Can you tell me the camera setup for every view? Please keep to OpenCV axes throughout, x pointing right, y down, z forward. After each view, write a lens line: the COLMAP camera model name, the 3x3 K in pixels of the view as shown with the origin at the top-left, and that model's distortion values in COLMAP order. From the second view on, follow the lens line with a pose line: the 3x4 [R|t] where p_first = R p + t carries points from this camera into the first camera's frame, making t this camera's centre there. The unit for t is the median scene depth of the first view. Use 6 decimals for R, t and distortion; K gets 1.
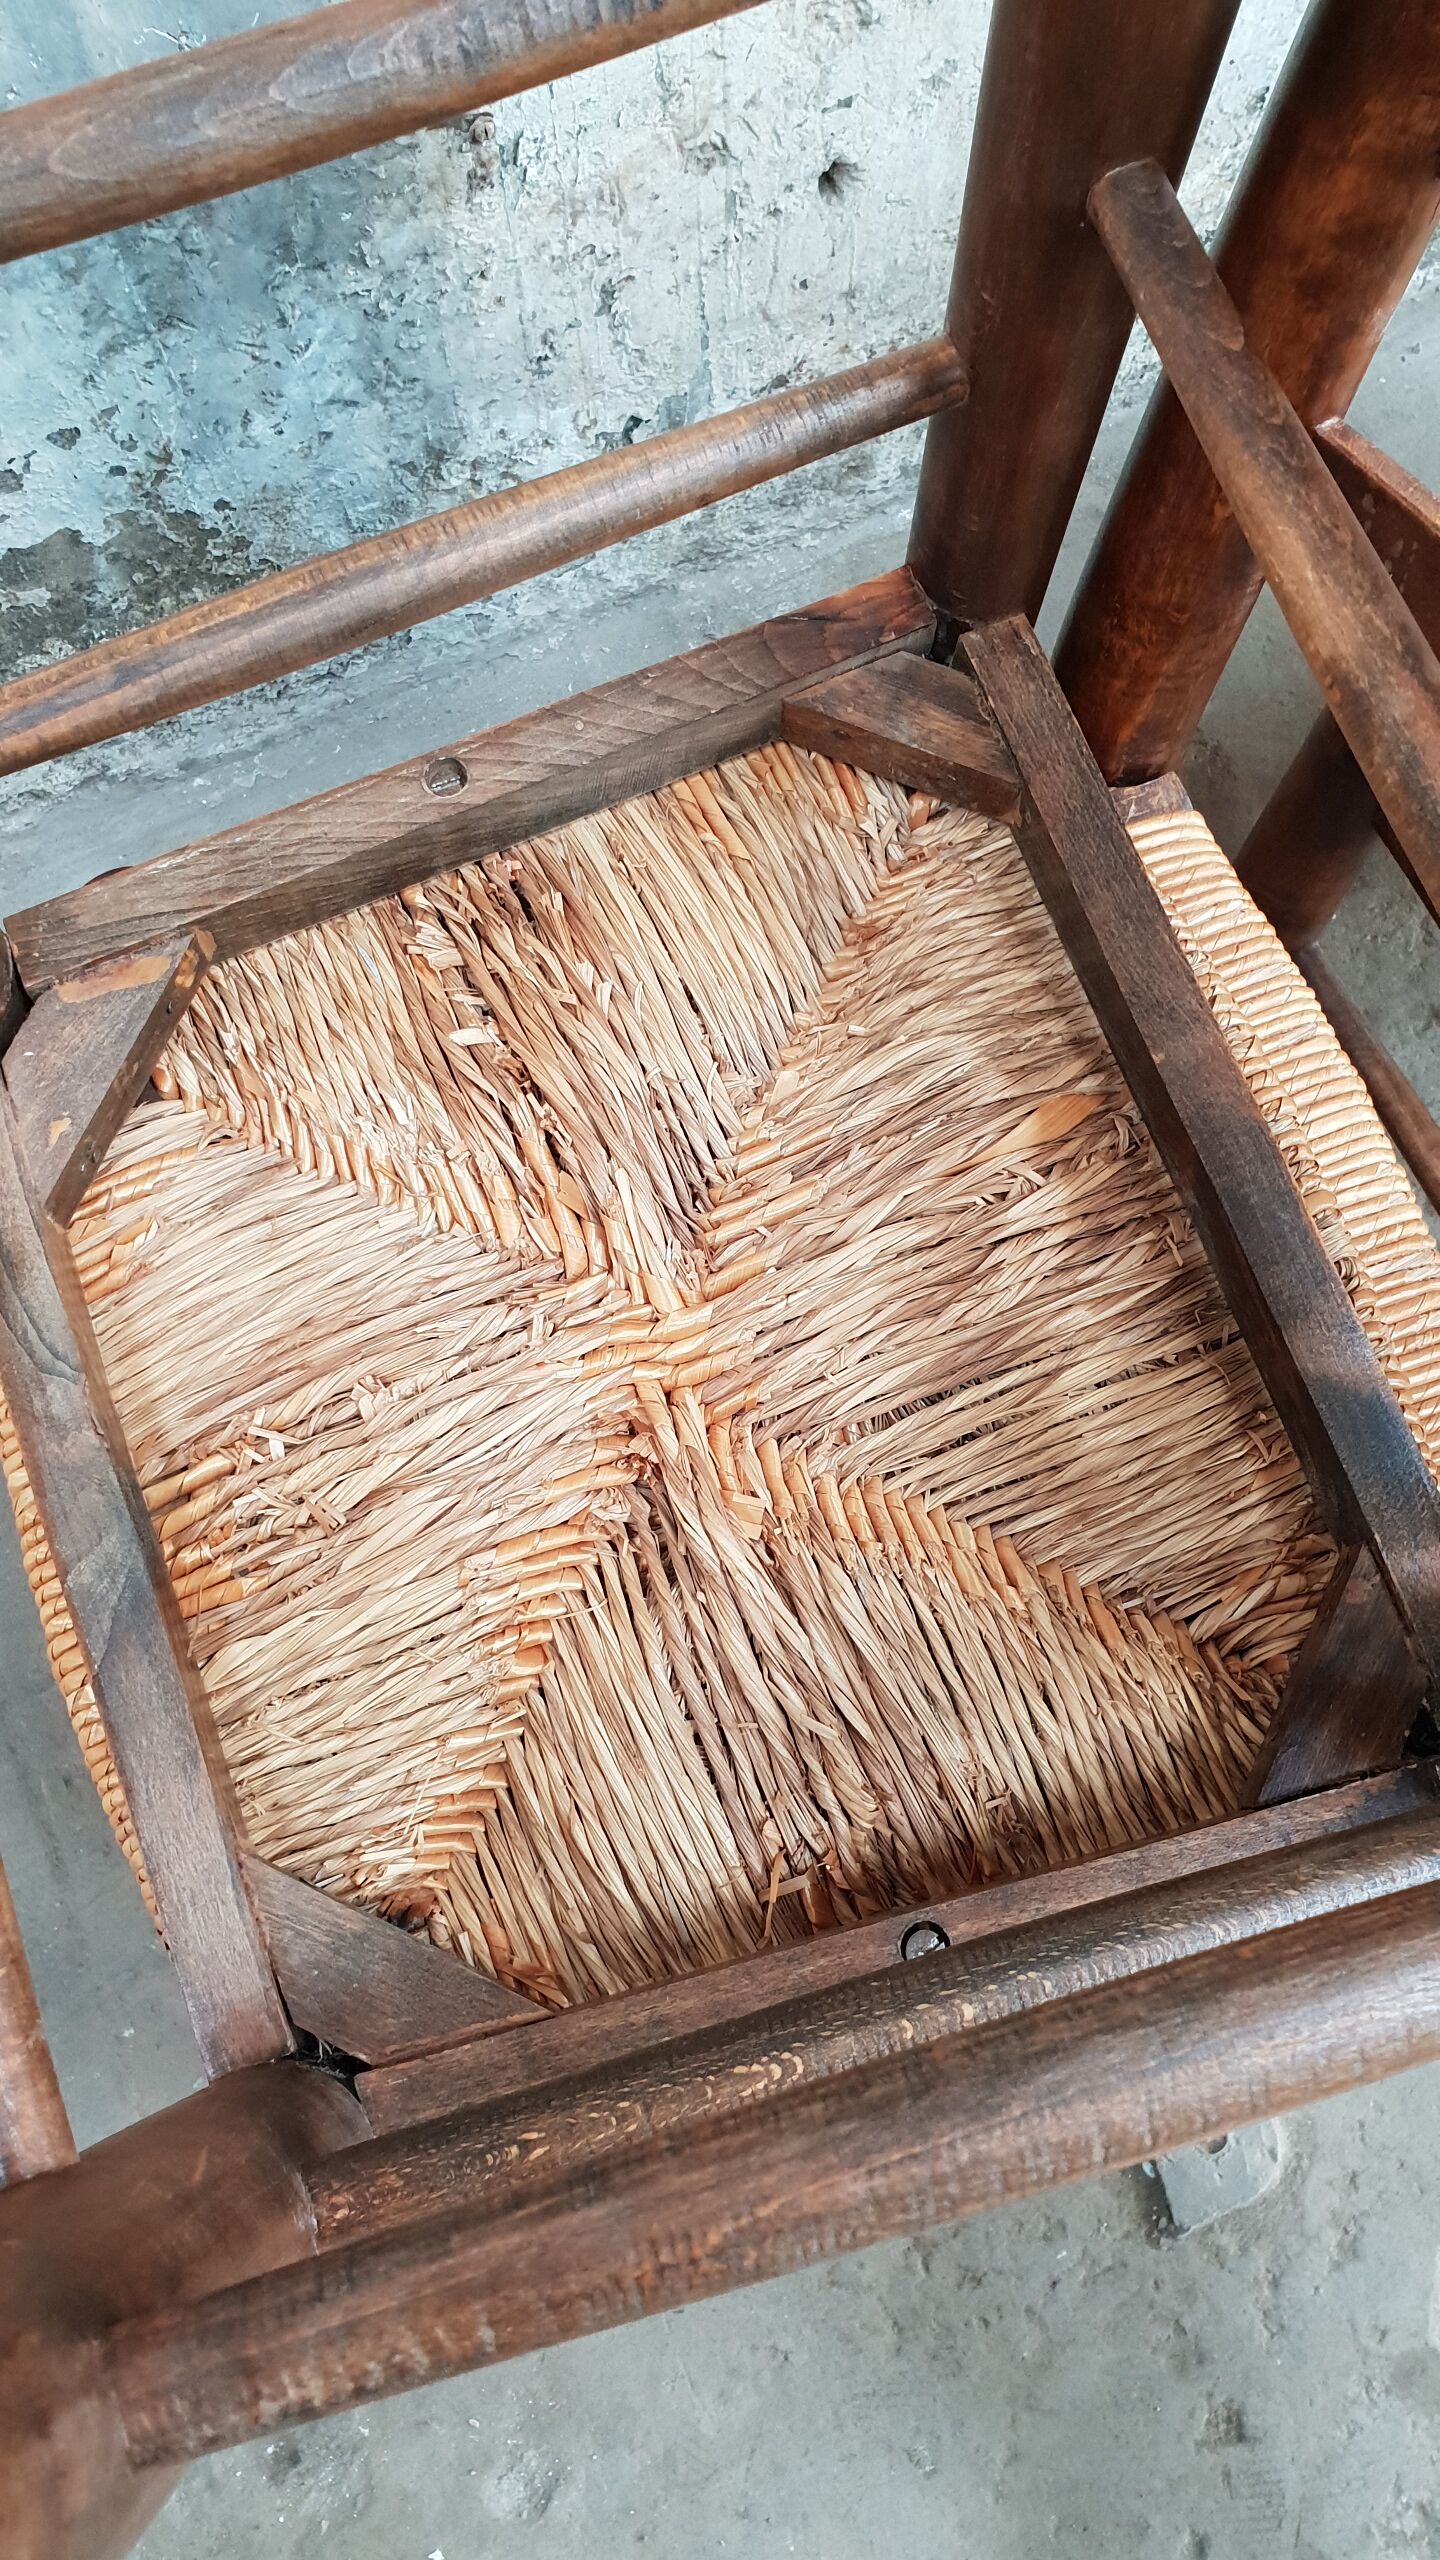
lens RADIAL K [[2005.7, 0, 781.9], [0, 2005.7, 1264.1], [0, 0, 1]] dist [0.011112, 0.007933]
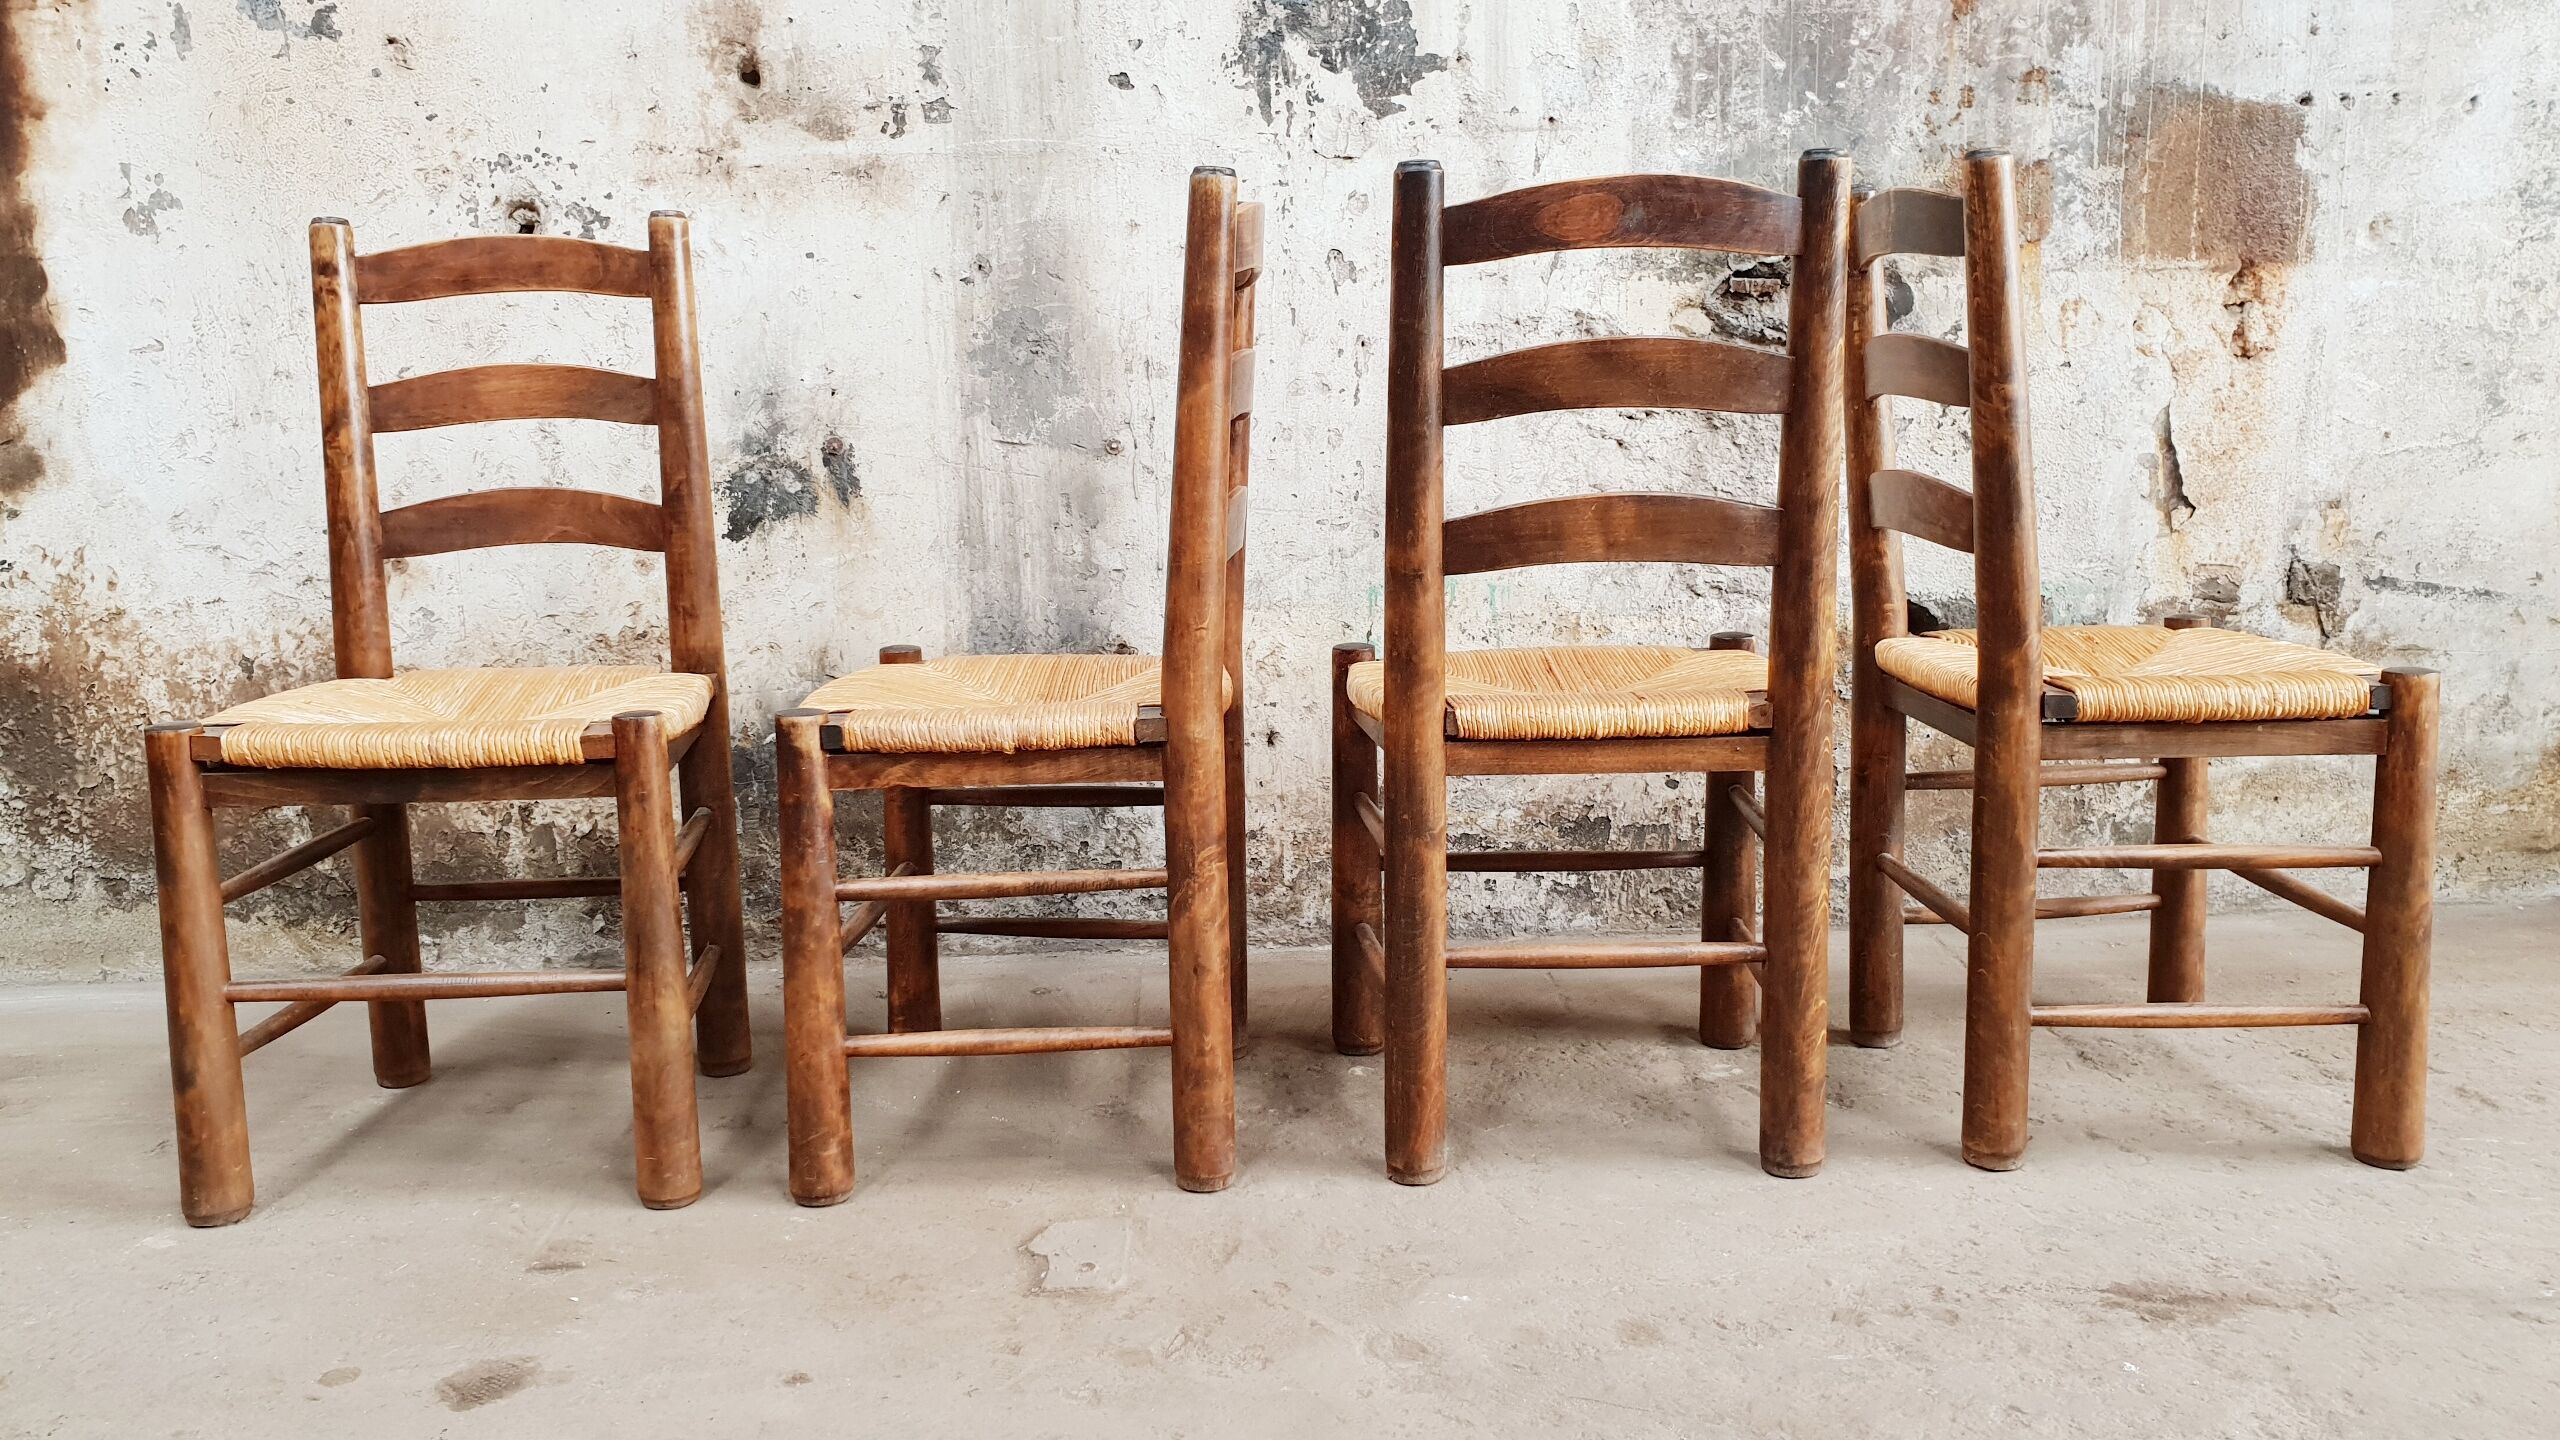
lens RADIAL K [[2005.7, 0, 1270.3], [0, 2005.7, 694.9], [0, 0, 1]] dist [0.011112, 0.007933]
pose [[0.924107, 0.020063, -0.381607, 1.019595], [-0.357355, 0.399117, -0.844395, 1.655809], [0.135365, 0.916681, 0.375996, -0.056889]]
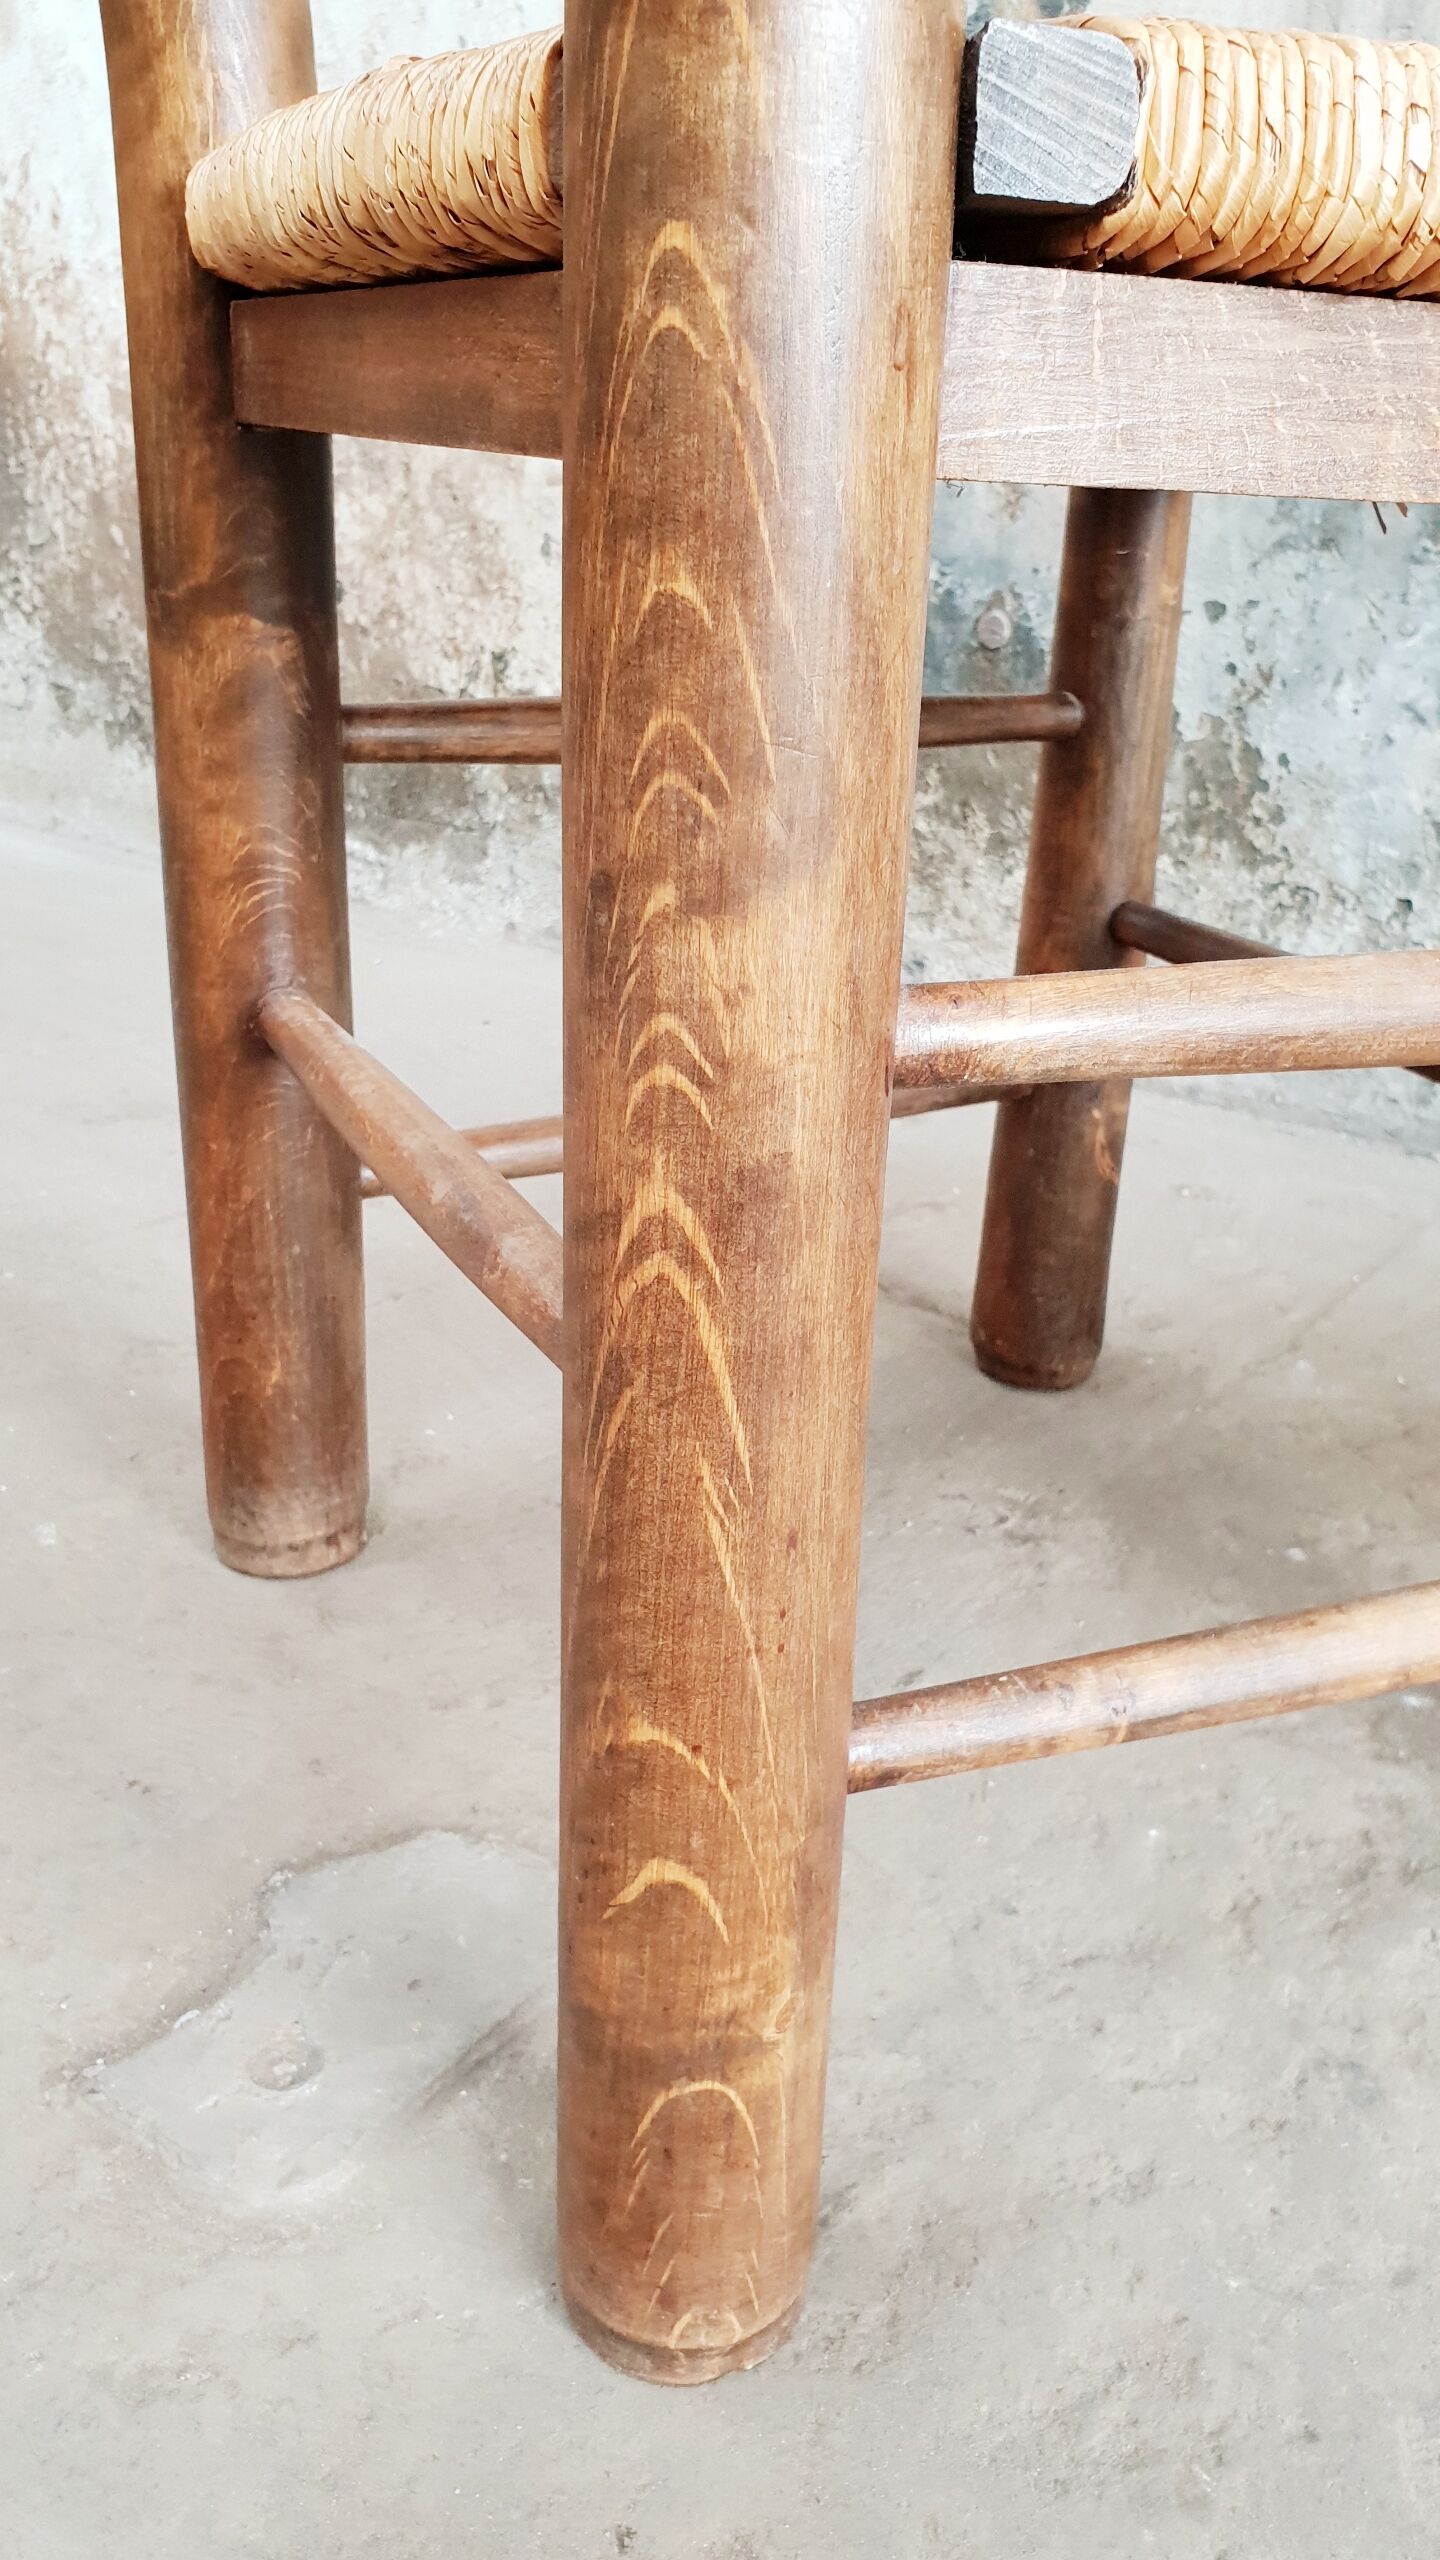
lens RADIAL K [[2005.7, 0, 759.4], [0, 2005.7, 1249.2], [0, 0, 1]] dist [0.011112, 0.007933]
pose [[0.508806, 0.323051, -0.797969, 0.618103], [-0.843334, 0.373233, -0.386633, 0.463431], [0.172926, 0.869676, 0.462343, 0.638495]]
